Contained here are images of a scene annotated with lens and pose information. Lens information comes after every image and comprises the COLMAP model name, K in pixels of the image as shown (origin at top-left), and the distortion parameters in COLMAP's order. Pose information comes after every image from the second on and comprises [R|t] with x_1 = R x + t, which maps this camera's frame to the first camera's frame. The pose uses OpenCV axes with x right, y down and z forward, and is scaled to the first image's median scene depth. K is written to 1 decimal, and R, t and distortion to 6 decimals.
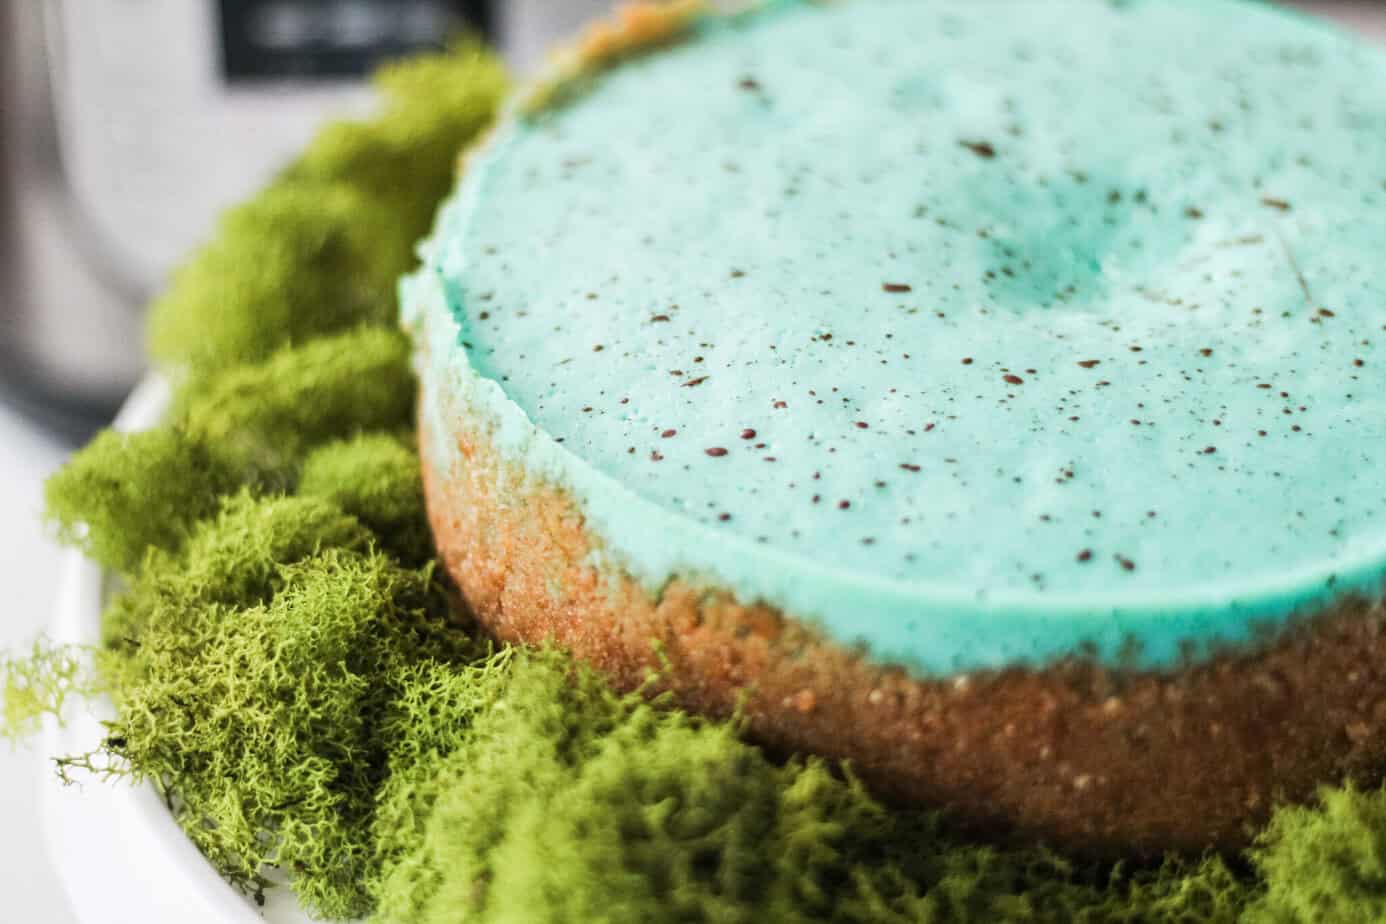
lens RADIAL K [[2018.2, 0, 691.7], [0, 2018.2, 460.5], [0, 0, 1]] dist [-0.053238, 0.000000]
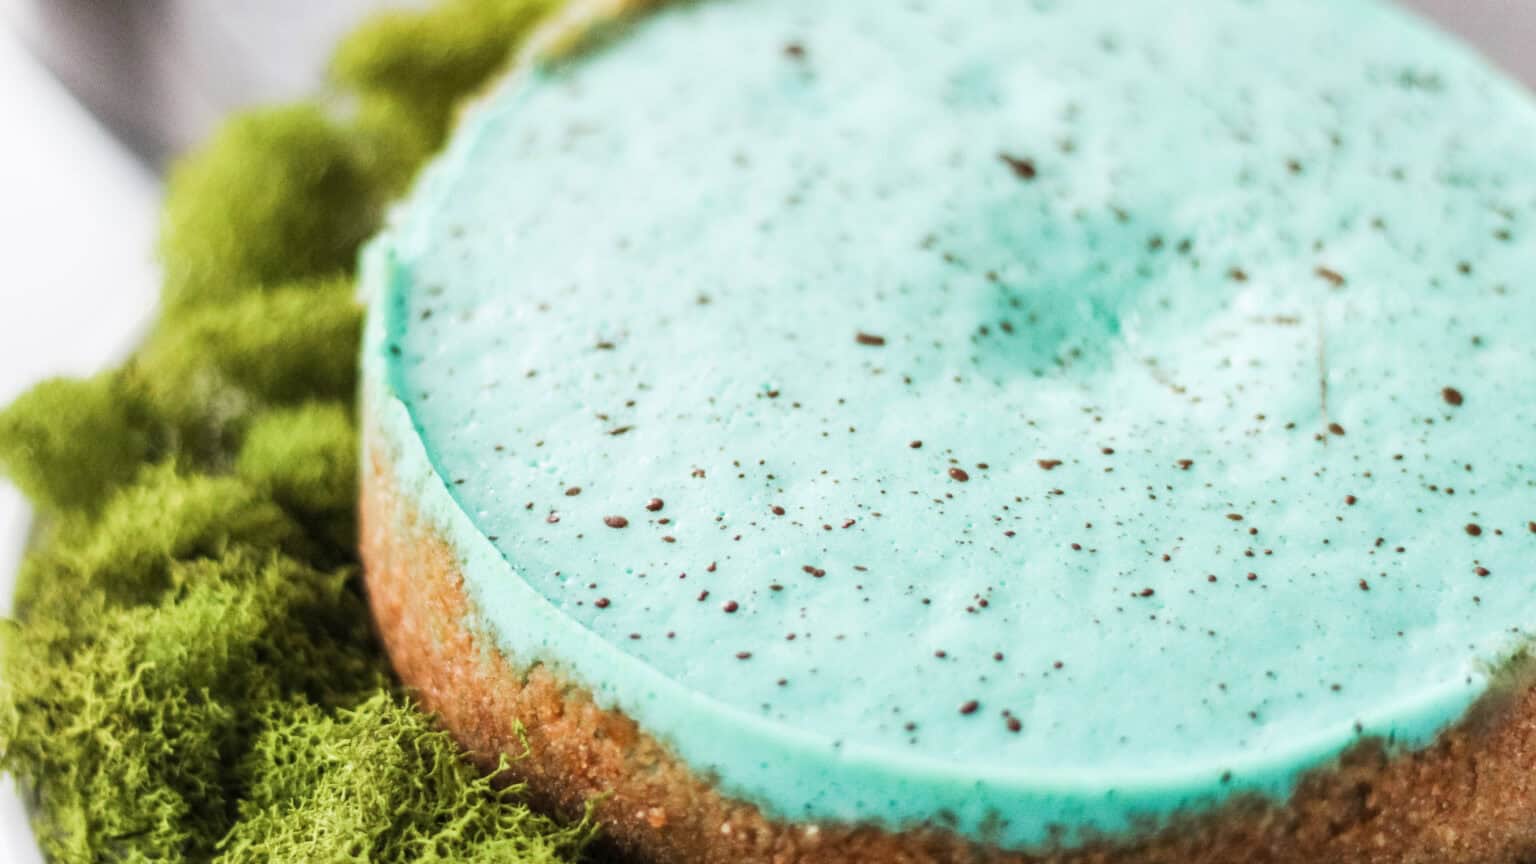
lens RADIAL K [[2188.6, 0, 770.5], [0, 2188.6, 435.4], [0, 0, 1]] dist [-0.076411, 0.000000]
pose [[0.990640, 0.116792, -0.070648, 0.139574], [-0.110847, 0.990372, 0.082924, -0.126365], [0.079653, -0.074316, 0.994049, 0.020120]]
